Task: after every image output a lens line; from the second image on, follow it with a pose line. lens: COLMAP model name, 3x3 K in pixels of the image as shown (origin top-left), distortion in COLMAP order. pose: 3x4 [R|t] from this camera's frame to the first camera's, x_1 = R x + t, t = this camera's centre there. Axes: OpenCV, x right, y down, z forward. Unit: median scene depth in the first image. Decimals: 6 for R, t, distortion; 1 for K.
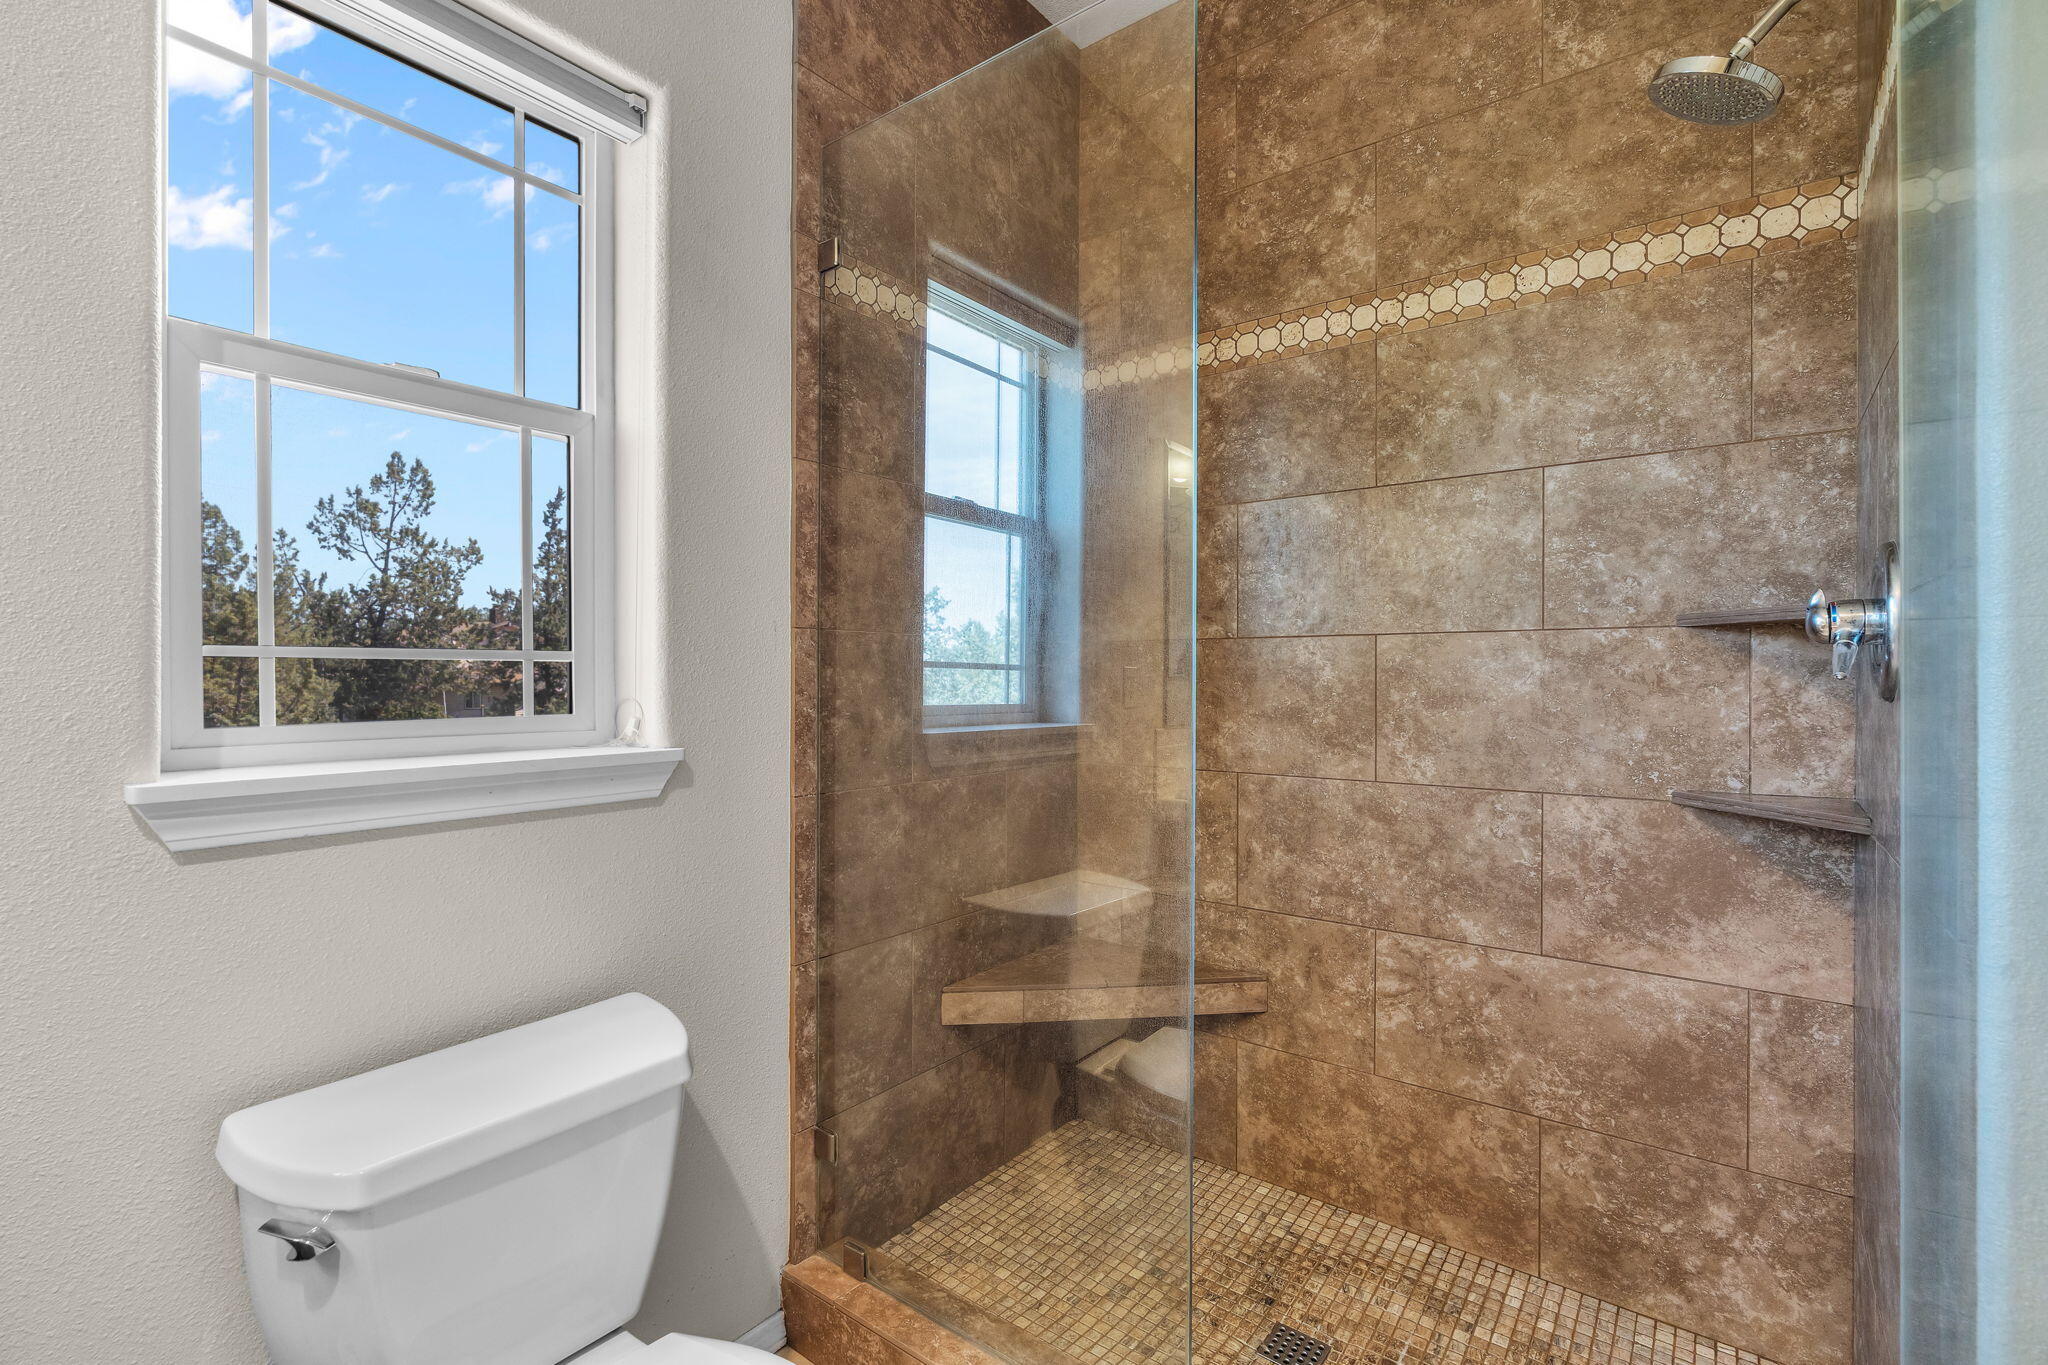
lens RADIAL K [[946.8, 0, 1021.1], [0, 946.8, 679.1], [0, 0, 1]] dist [-0.000386, 0.001078]
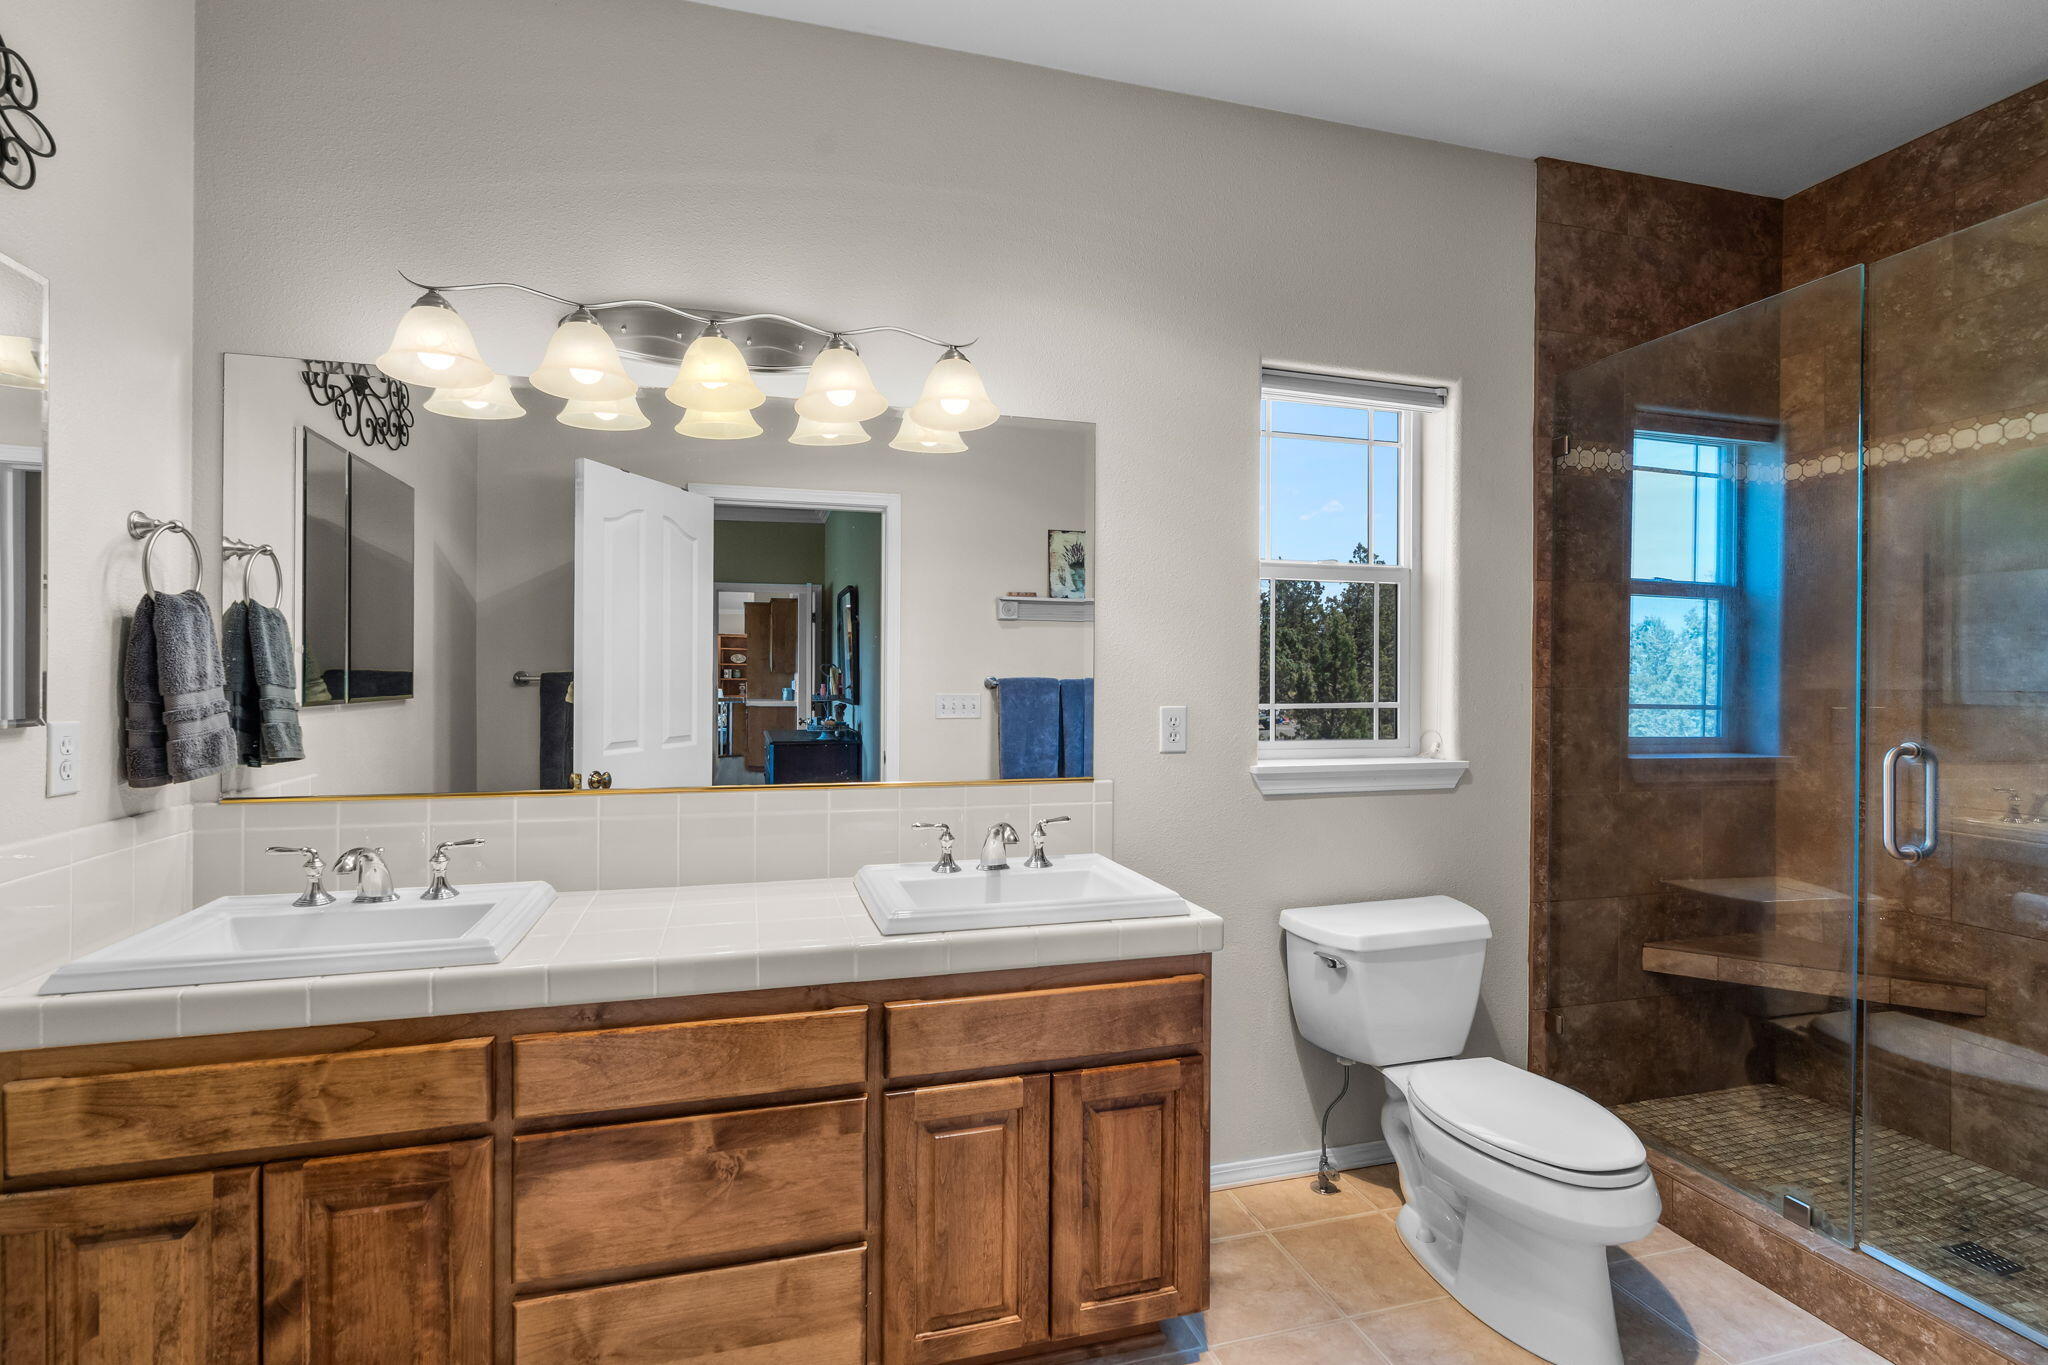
lens RADIAL K [[946.8, 0, 988.4], [0, 946.8, 679.8], [0, 0, 1]] dist [-0.000386, 0.001078]
pose [[0.788954, 0.004922, -0.614432, 0.009611], [-0.005047, 0.999986, 0.001530, -0.054558], [0.614431, 0.001894, 0.788968, -0.670994]]
